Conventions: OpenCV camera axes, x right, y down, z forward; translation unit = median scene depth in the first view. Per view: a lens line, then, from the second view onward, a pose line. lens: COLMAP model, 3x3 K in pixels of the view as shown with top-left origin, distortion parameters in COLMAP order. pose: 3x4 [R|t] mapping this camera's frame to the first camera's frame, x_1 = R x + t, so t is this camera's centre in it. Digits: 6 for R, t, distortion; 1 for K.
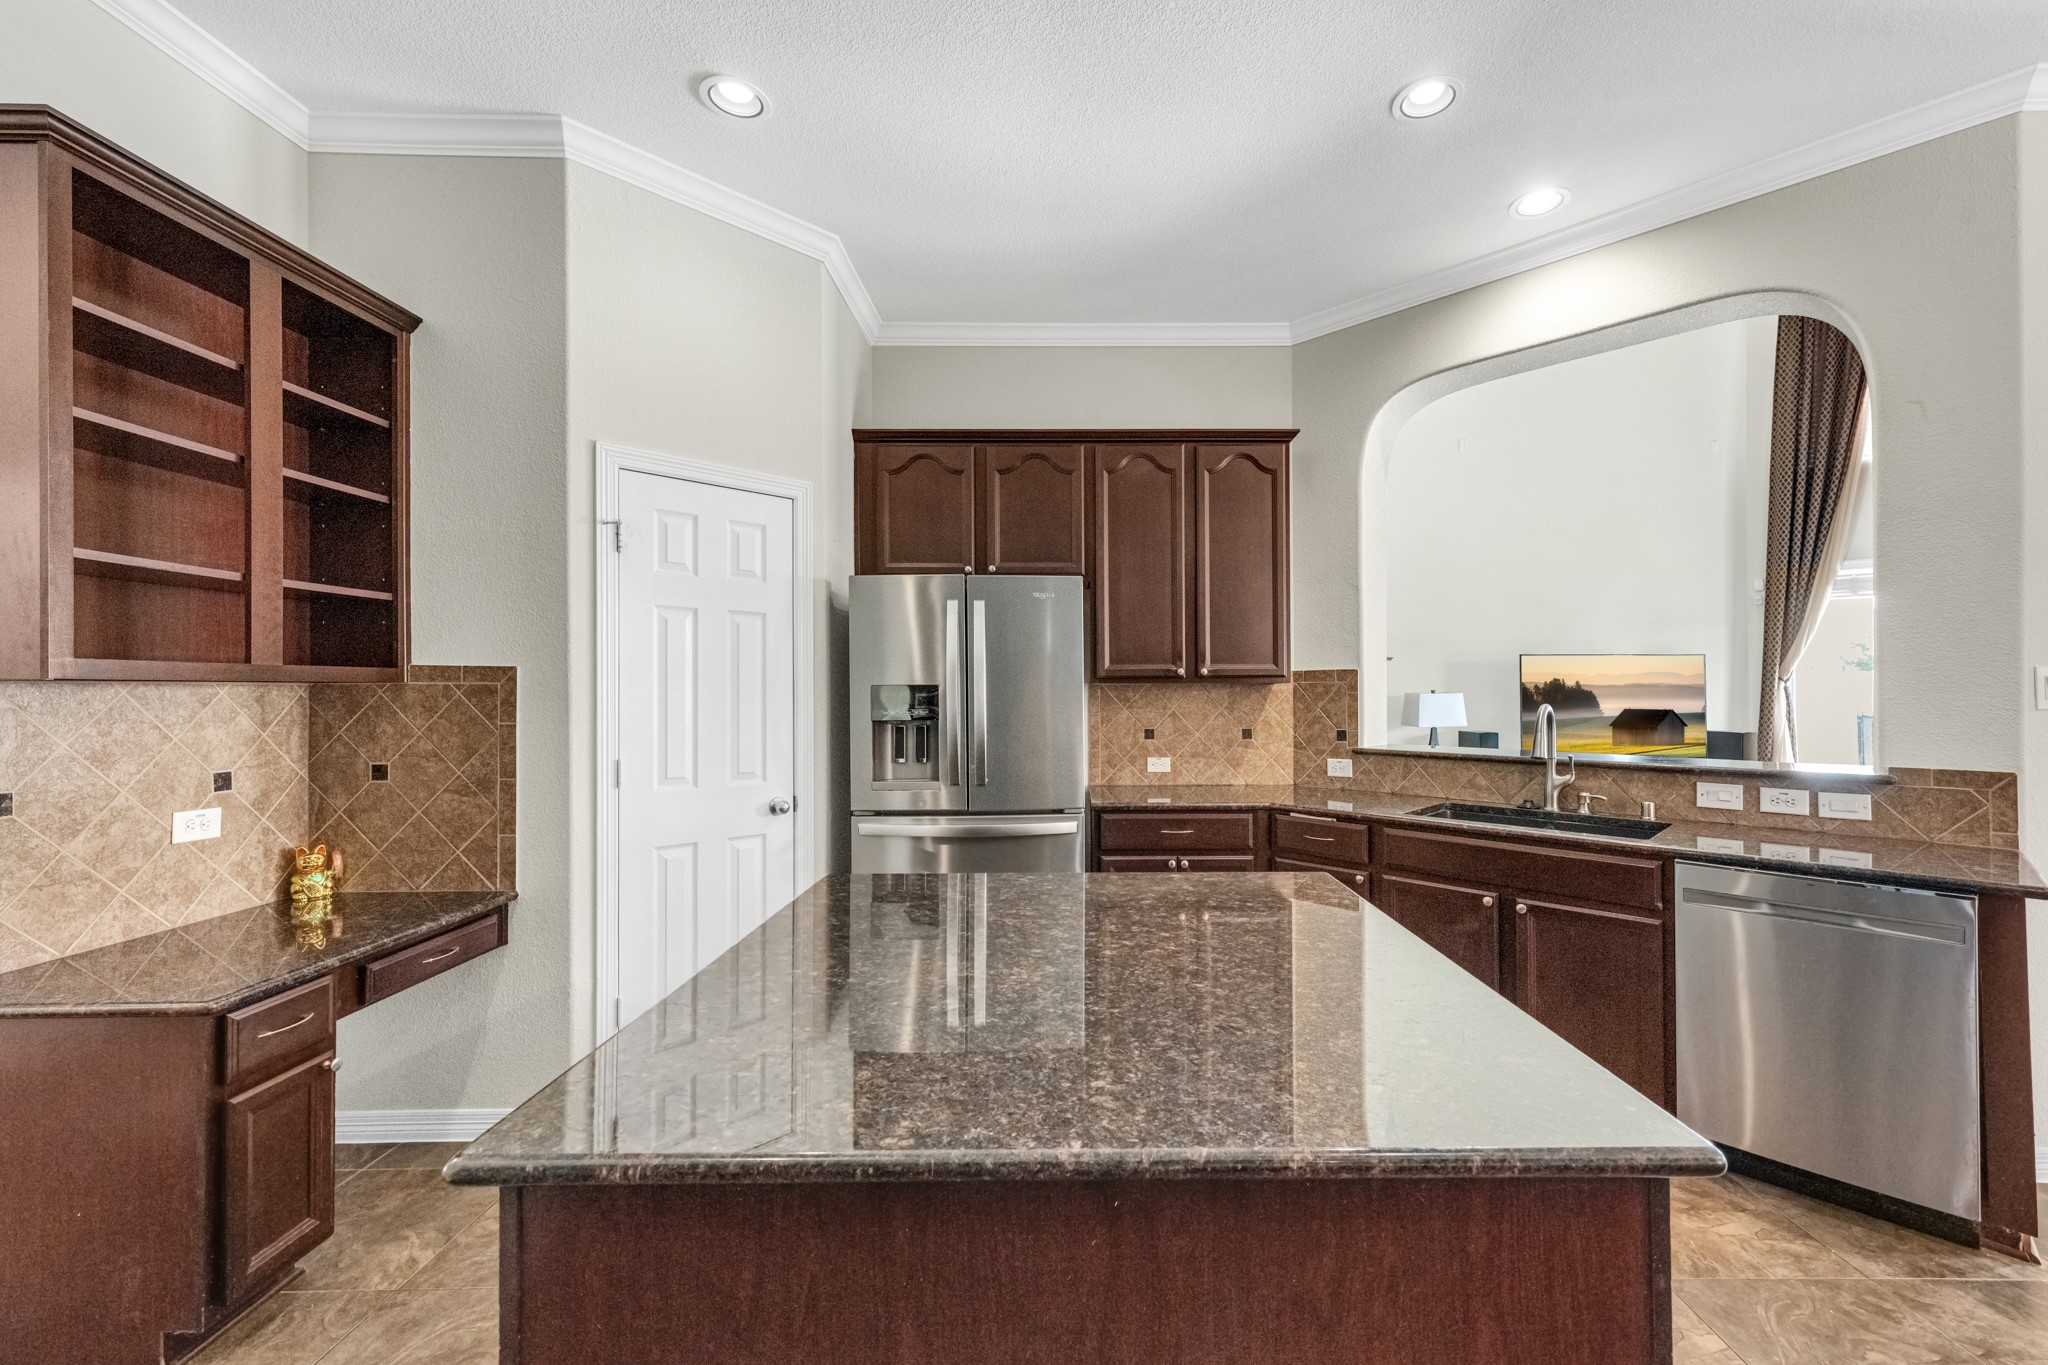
lens RADIAL K [[887.6, 0, 1027.1], [0, 887.6, 691.8], [0, 0, 1]] dist [0.002740, 0.000257]
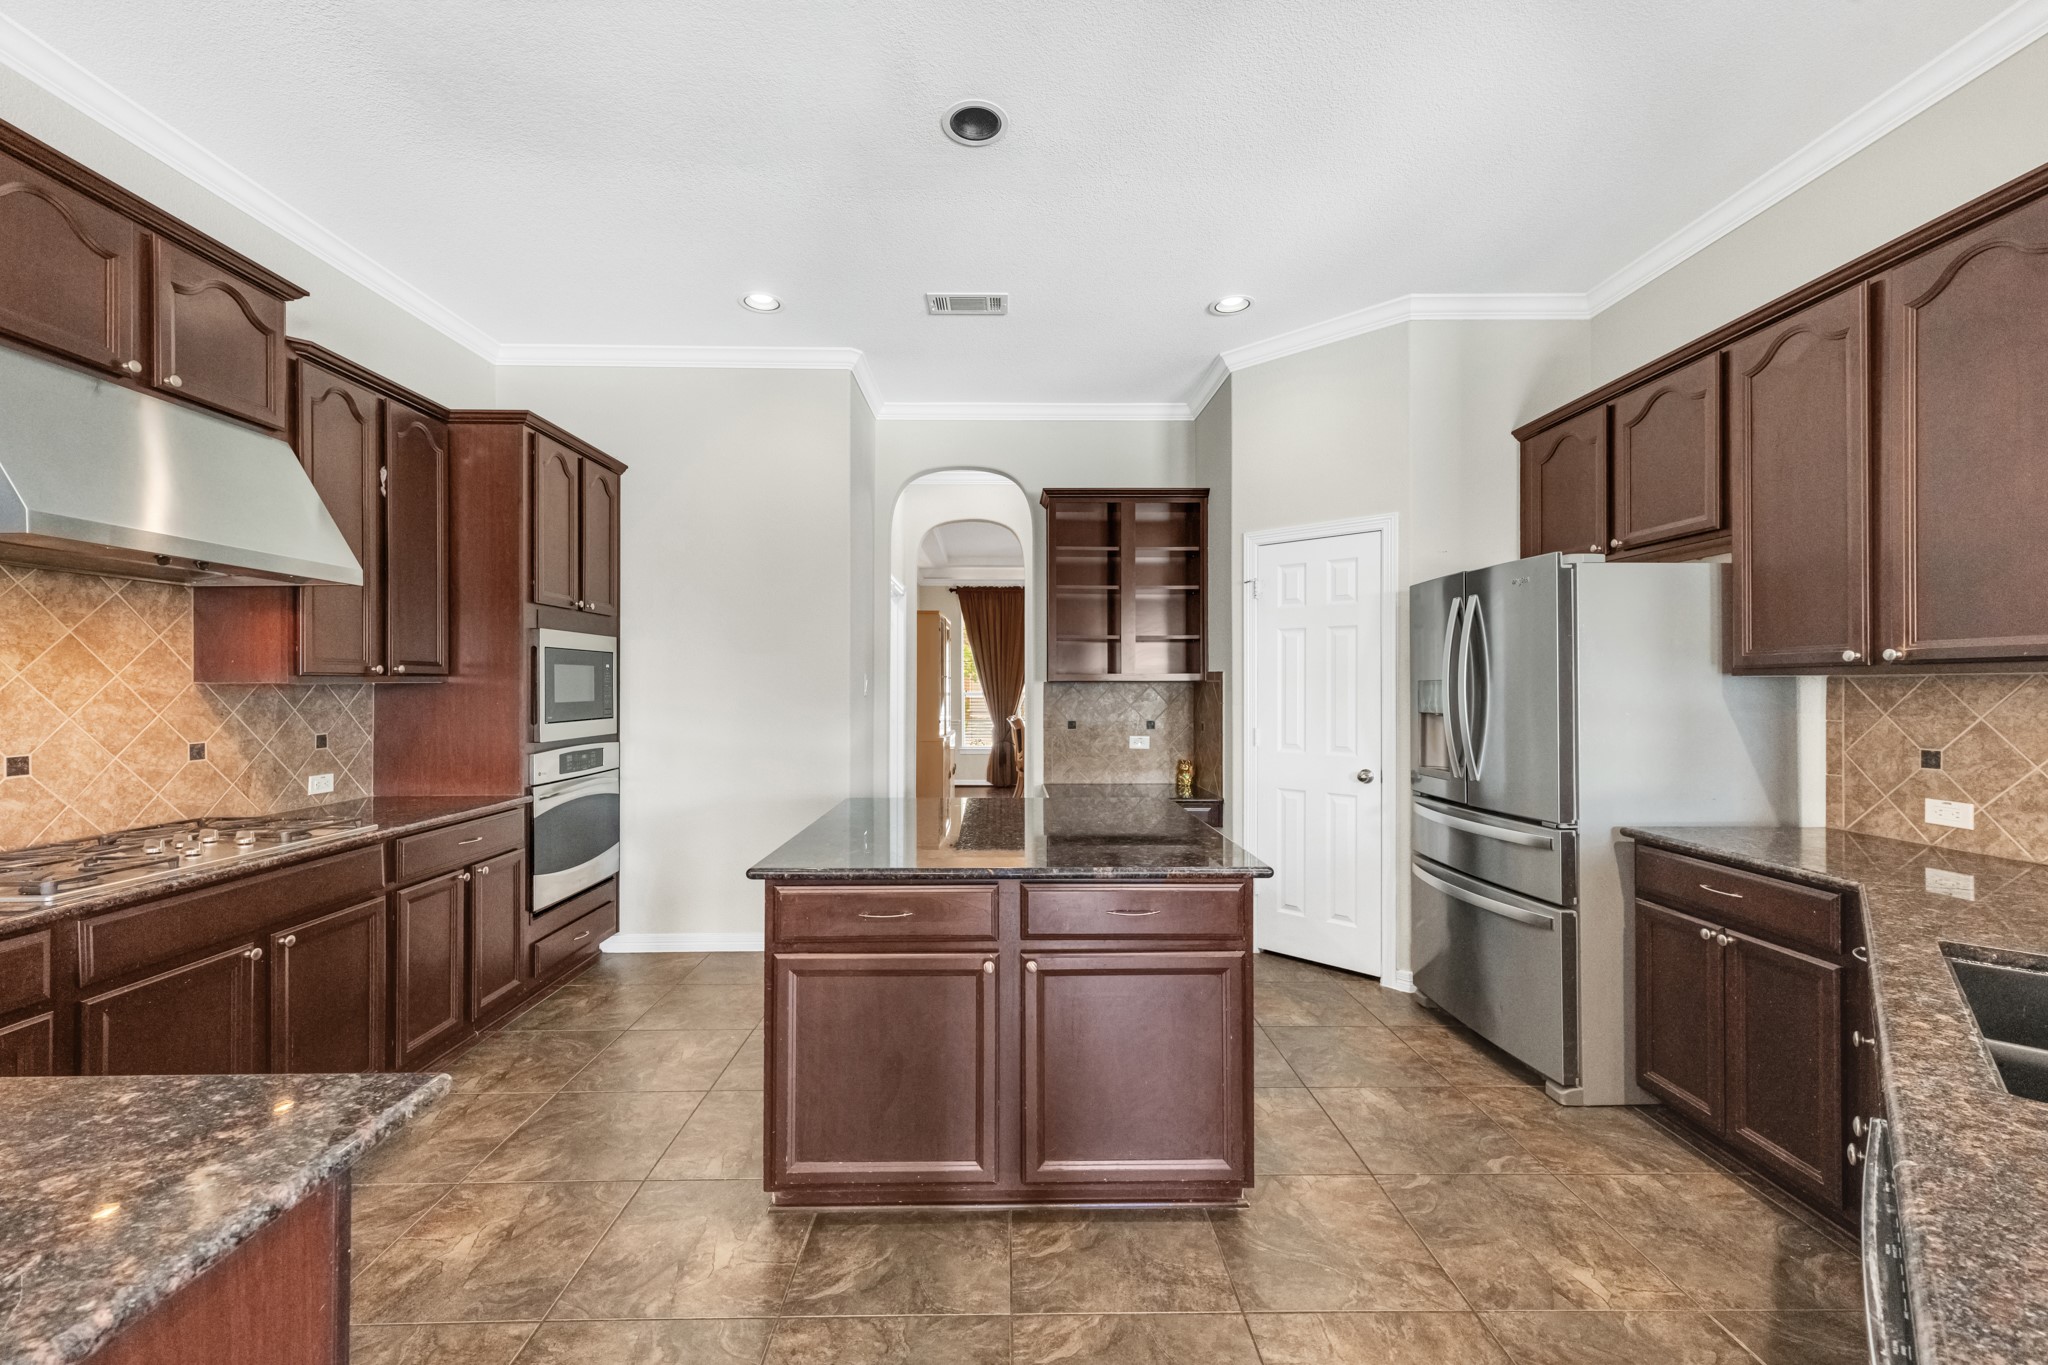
lens RADIAL K [[823.1, 0, 1017.5], [0, 823.1, 682.2], [0, 0, 1]] dist [0.007648, -0.000525]
pose [[-0.000841, -0.001750, -0.999998, 0.750270], [-0.001766, 0.999997, -0.001748, -0.002225], [0.999998, 0.001765, -0.000844, 0.419569]]
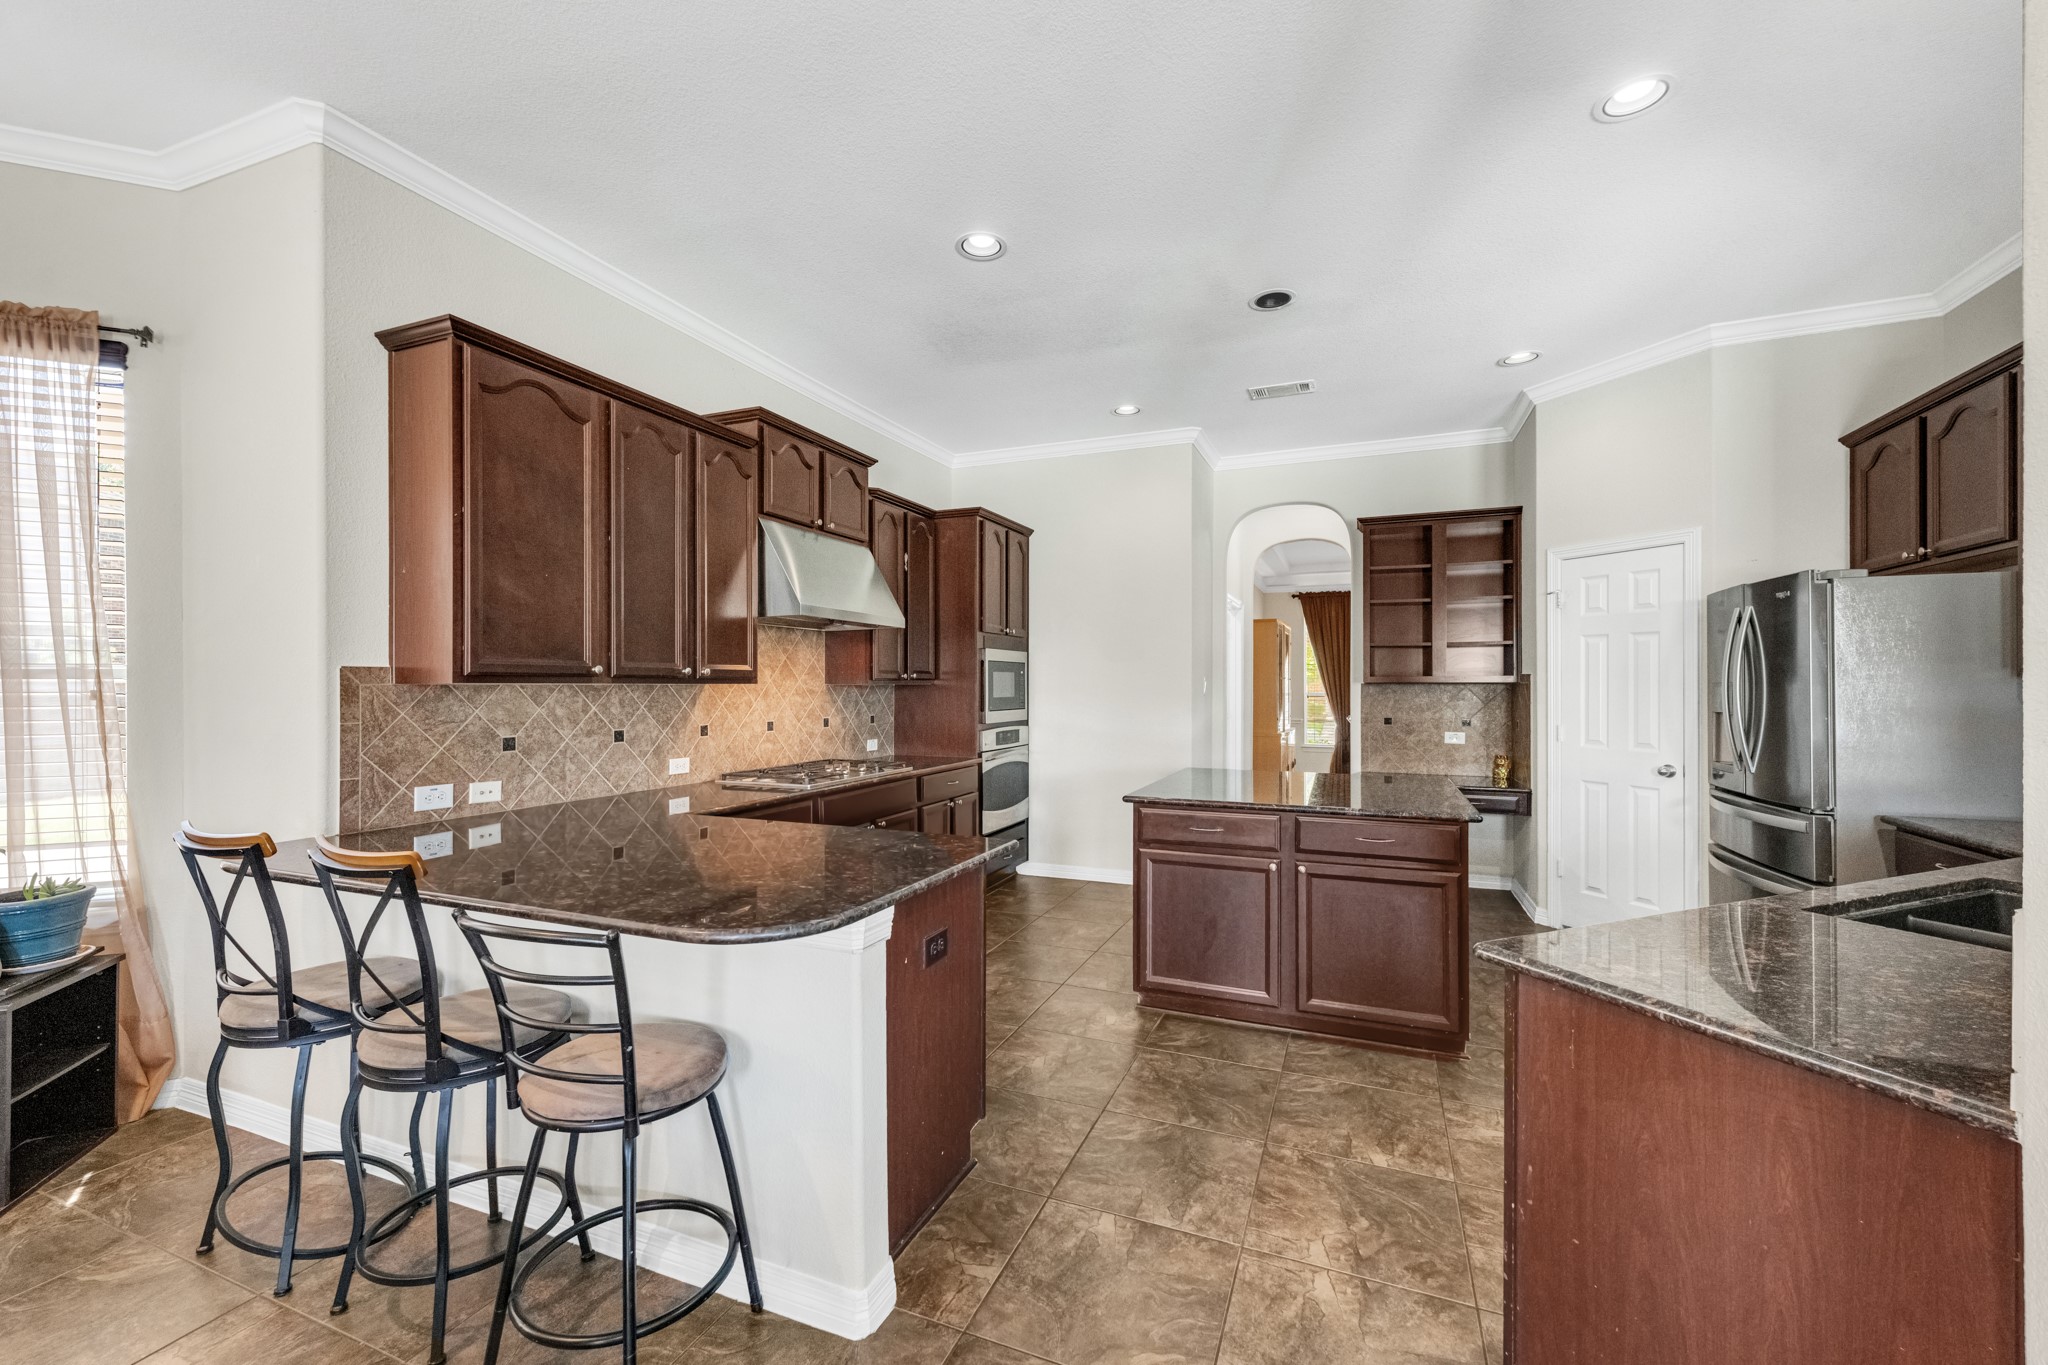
lens RADIAL K [[823.1, 0, 1012.3], [0, 823.1, 682.1], [0, 0, 1]] dist [0.007648, -0.000525]
pose [[-0.415822, -0.002290, -0.909443, 1.089169], [-0.001868, 0.999997, -0.001664, -0.003776], [0.909444, 0.001007, -0.415825, 0.508717]]
